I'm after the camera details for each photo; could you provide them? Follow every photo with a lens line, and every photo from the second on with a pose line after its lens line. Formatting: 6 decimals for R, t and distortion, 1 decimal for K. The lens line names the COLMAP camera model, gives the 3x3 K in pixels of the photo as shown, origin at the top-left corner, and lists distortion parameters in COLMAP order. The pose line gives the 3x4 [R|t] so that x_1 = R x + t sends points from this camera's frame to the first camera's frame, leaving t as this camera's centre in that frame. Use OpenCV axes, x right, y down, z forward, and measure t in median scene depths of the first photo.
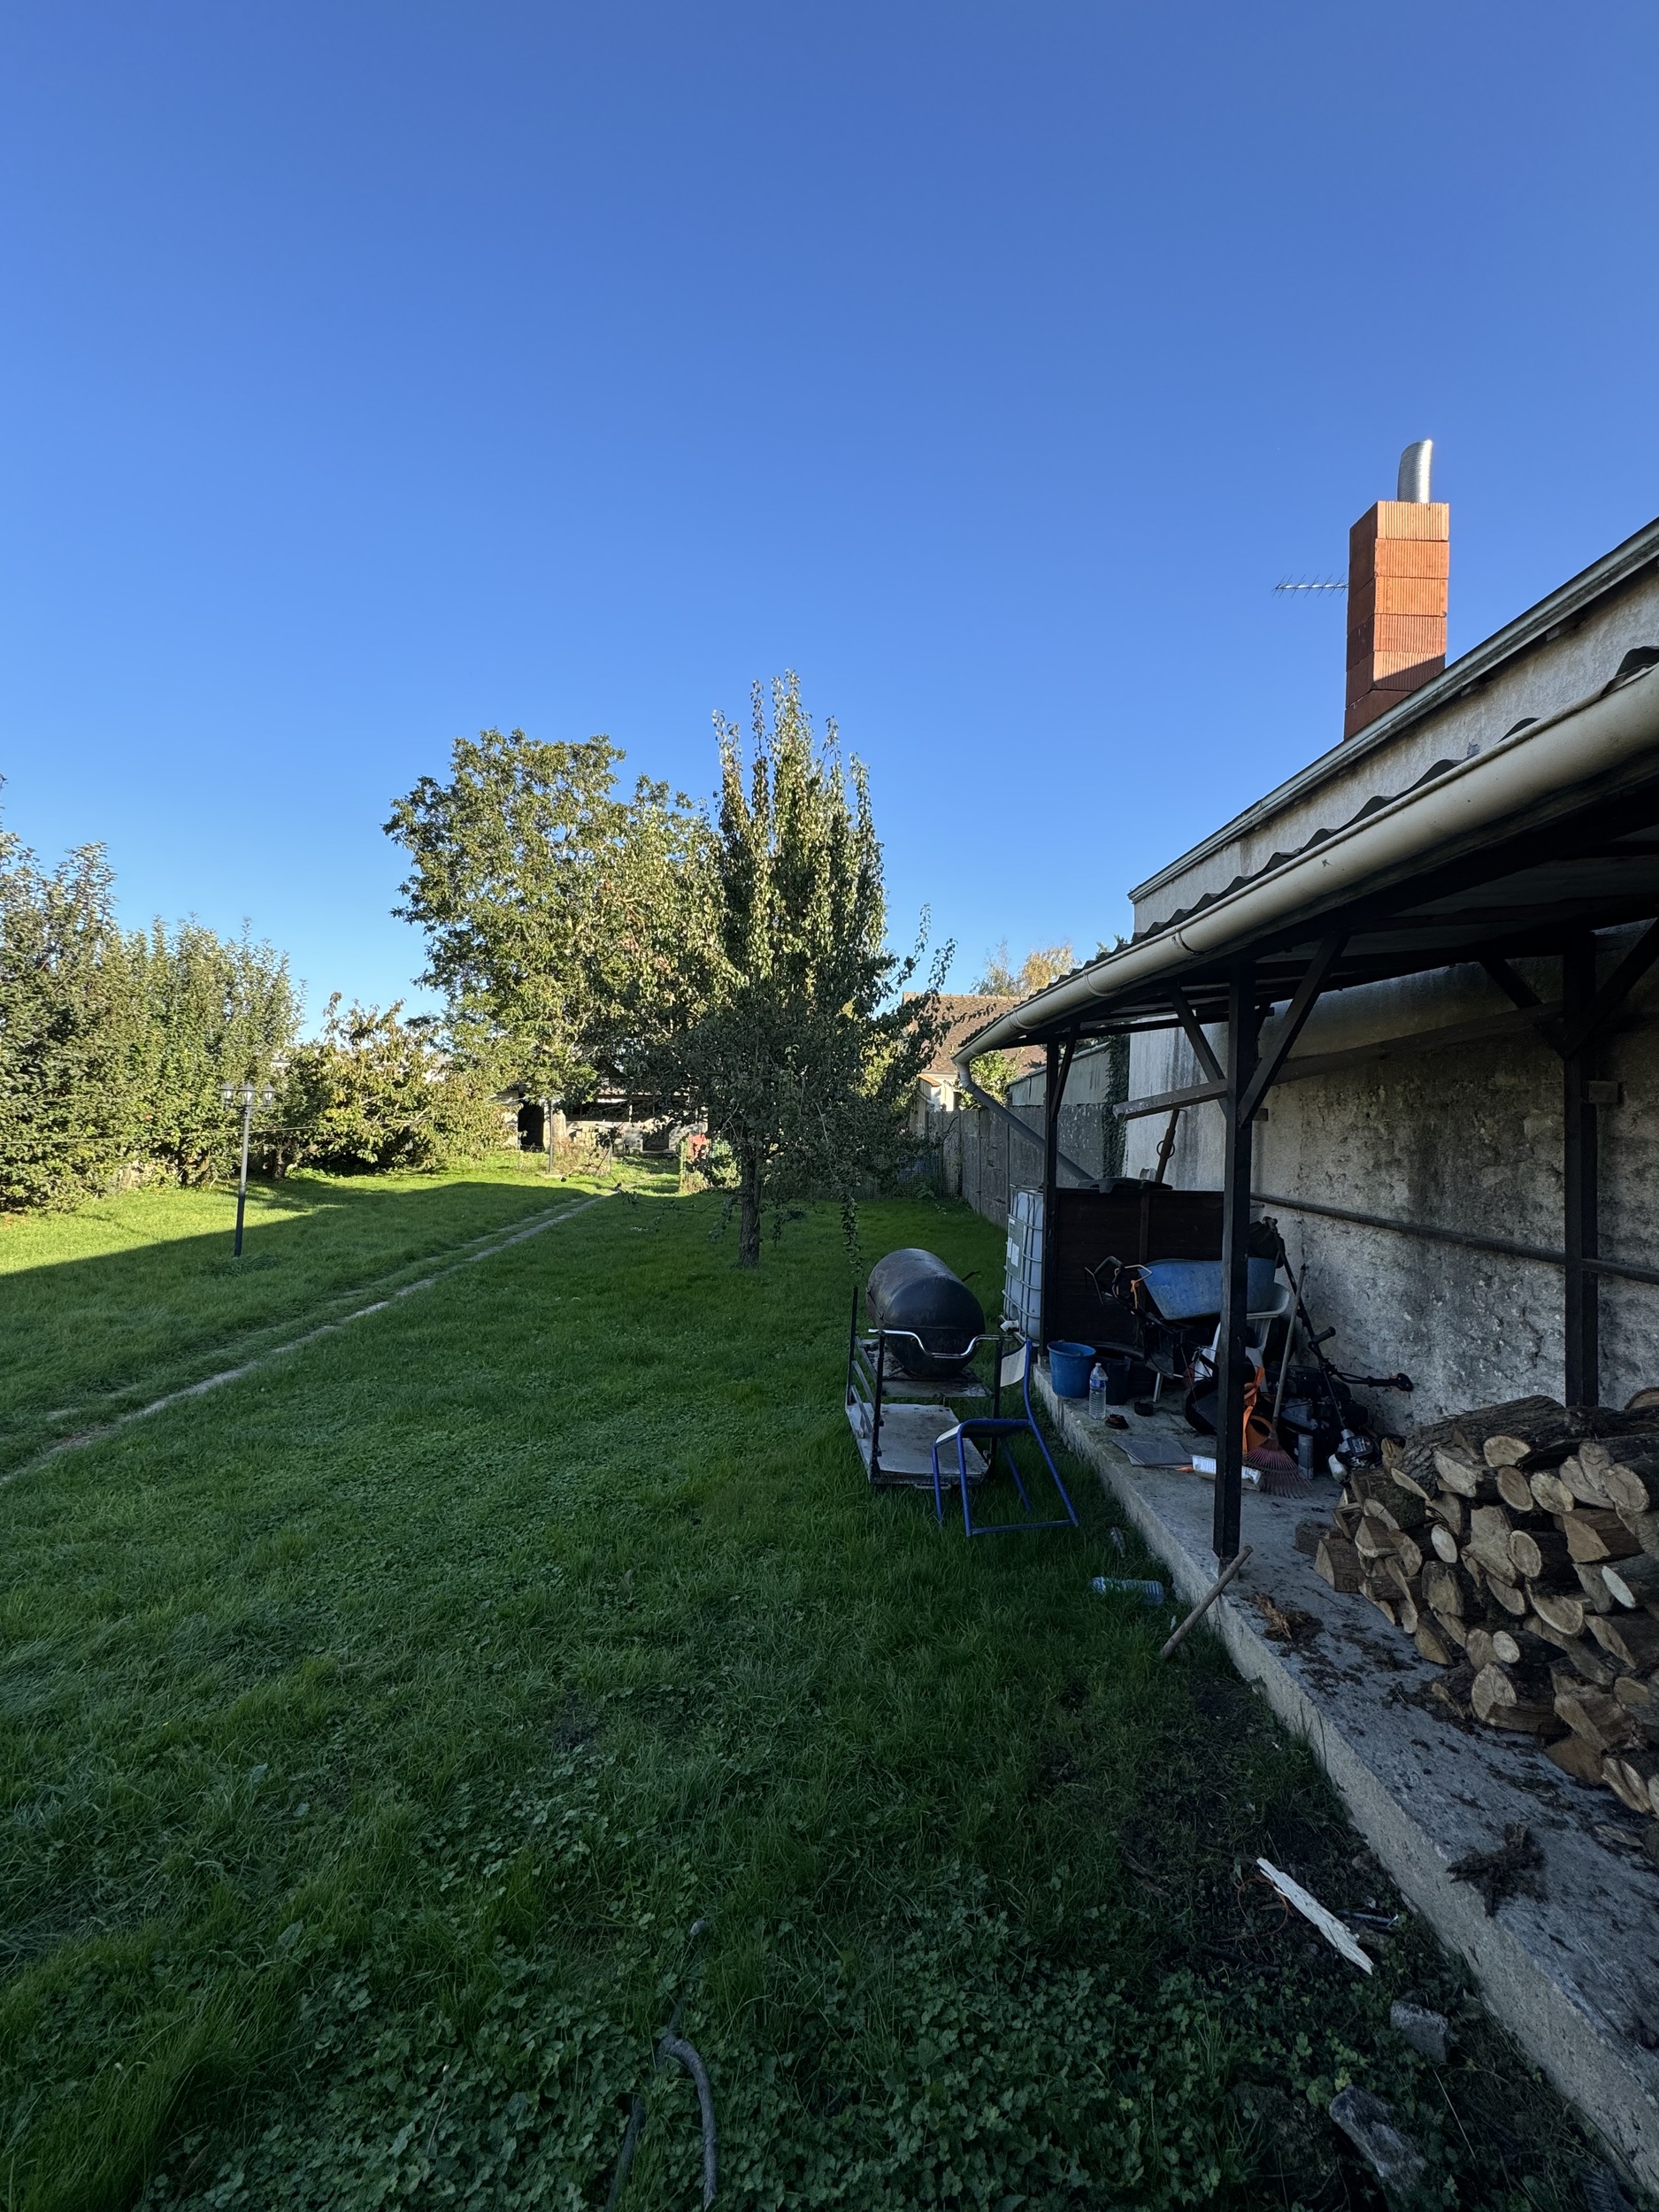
lens RADIAL K [[886.2, 0, 830.0], [0, 886.2, 1108.8], [0, 0, 1]] dist [-0.010372, 0.000249]
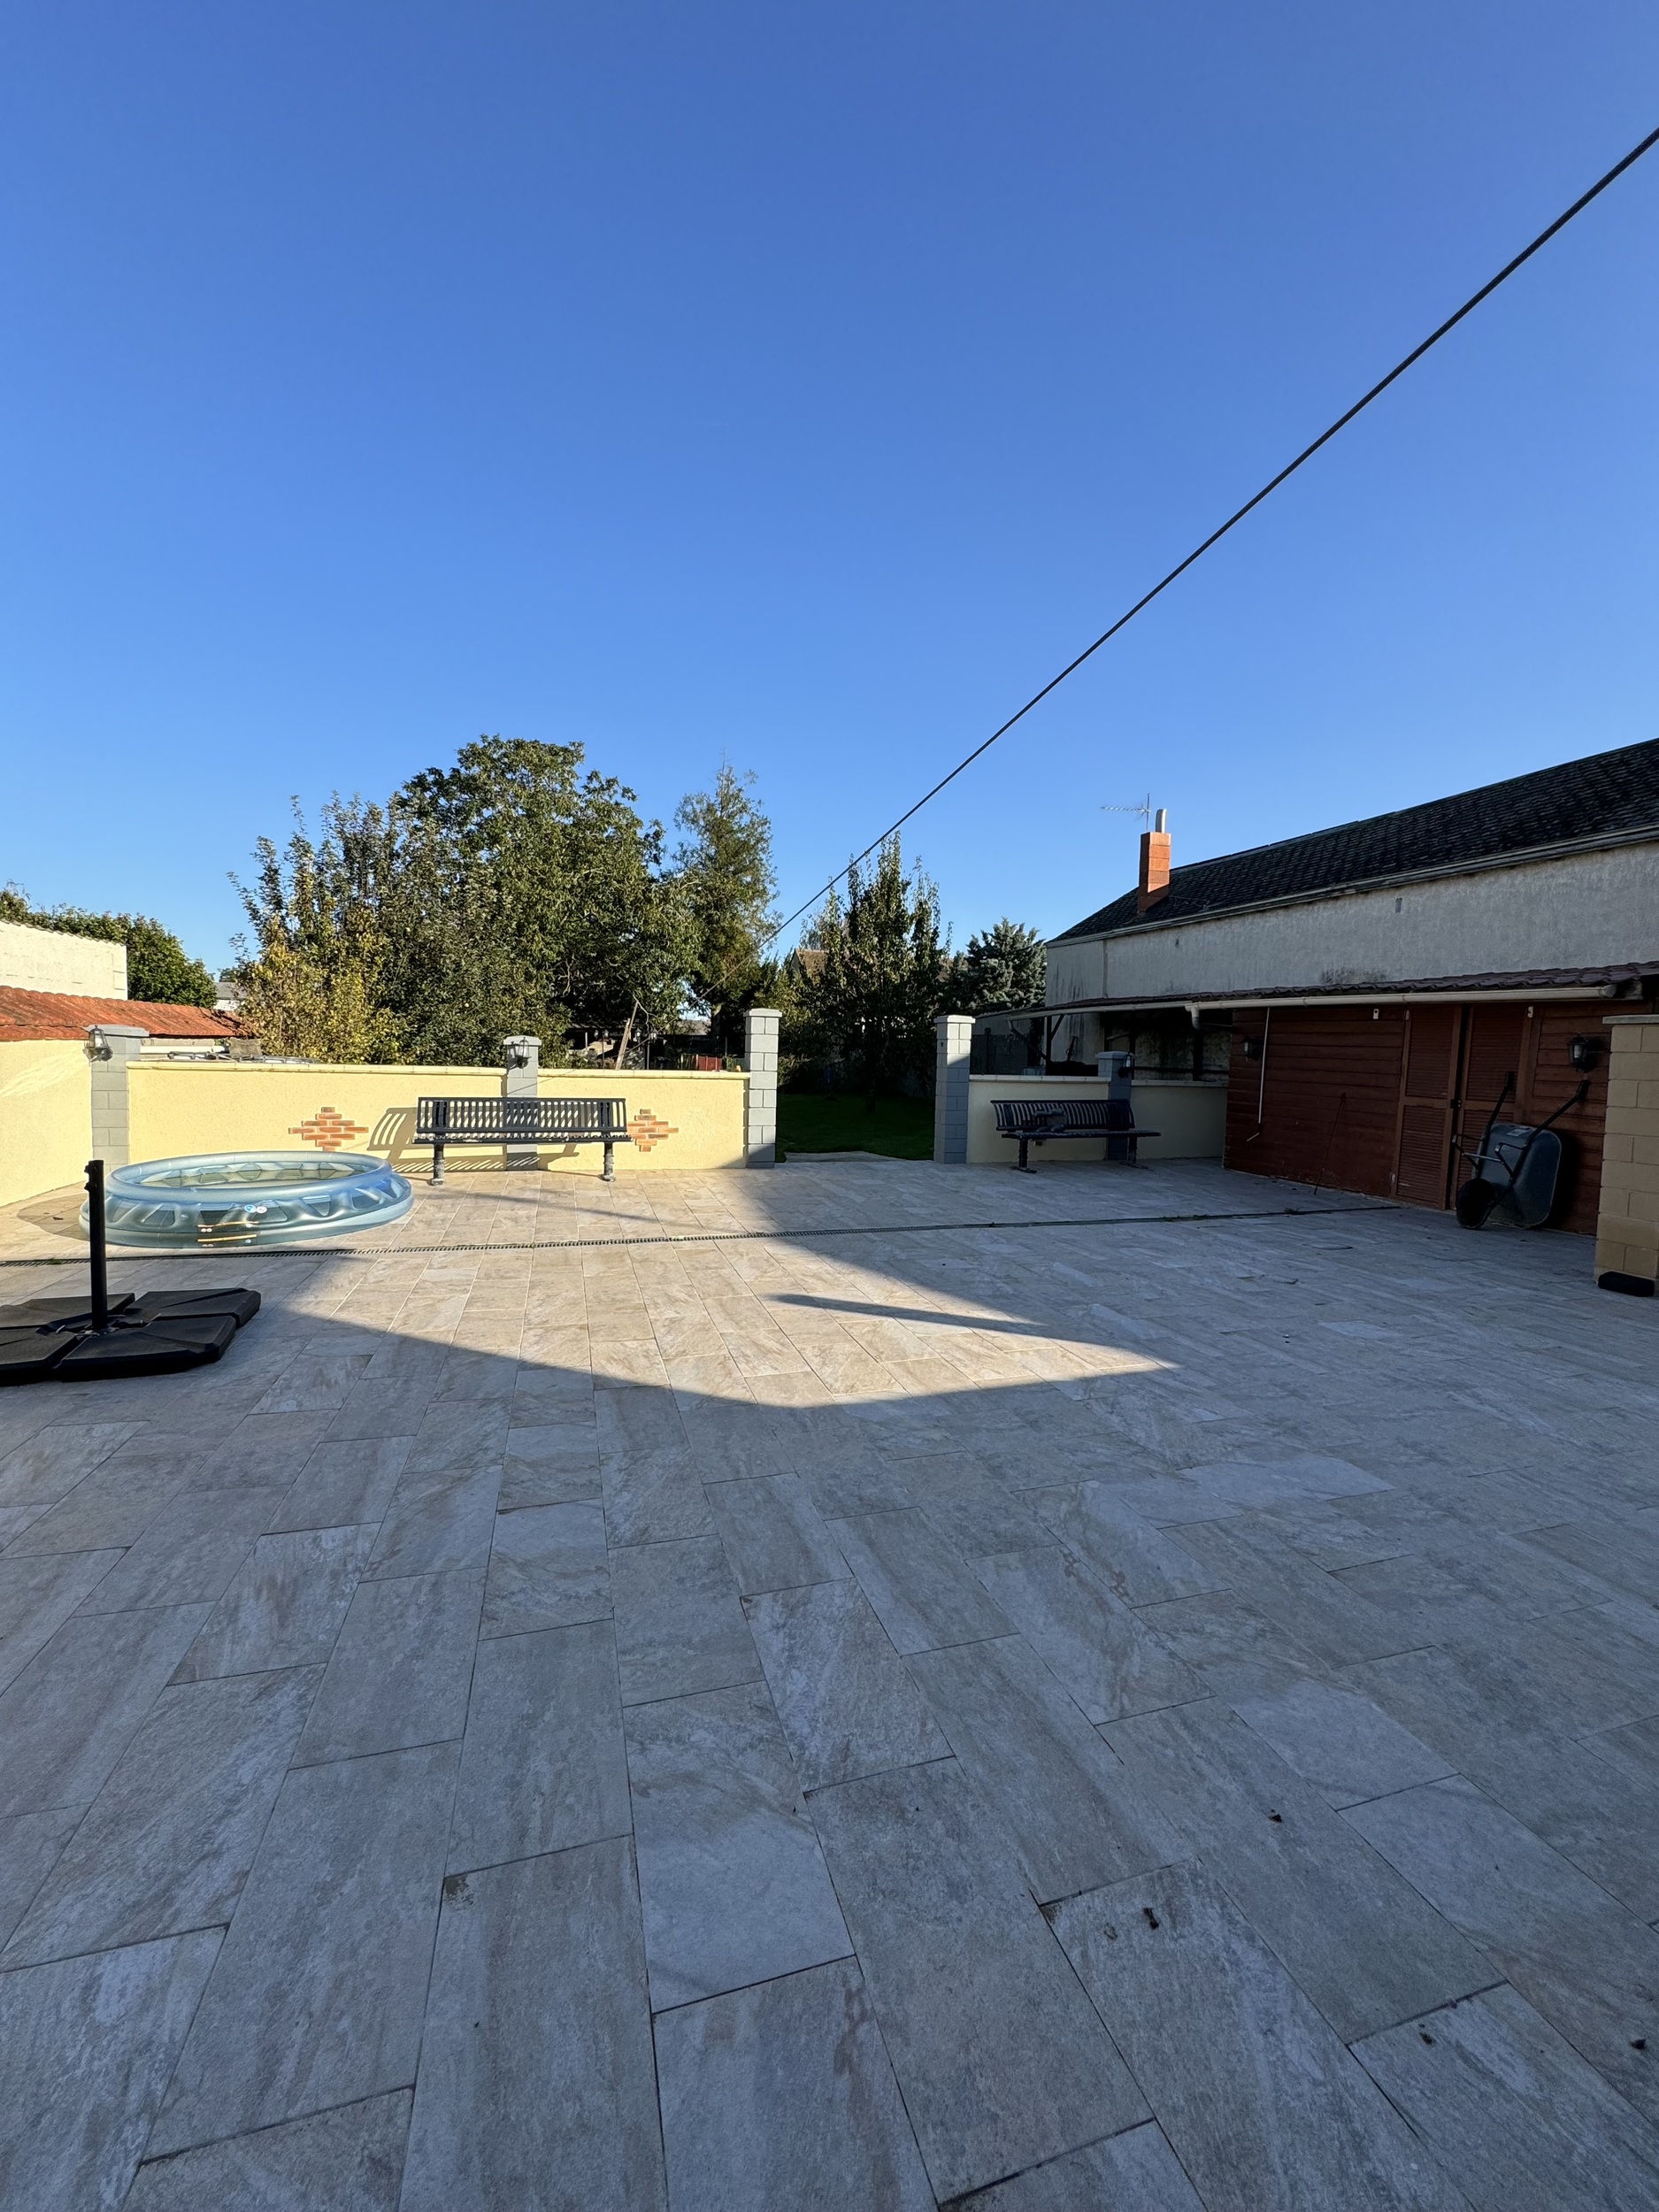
lens RADIAL K [[886.2, 0, 831.4], [0, 886.2, 1106.7], [0, 0, 1]] dist [-0.010372, 0.000249]
pose [[0.959551, -0.027051, 0.280232, -0.287213], [0.005016, 0.996858, 0.079049, -0.001415], [-0.281490, -0.074446, 0.956672, -0.365910]]
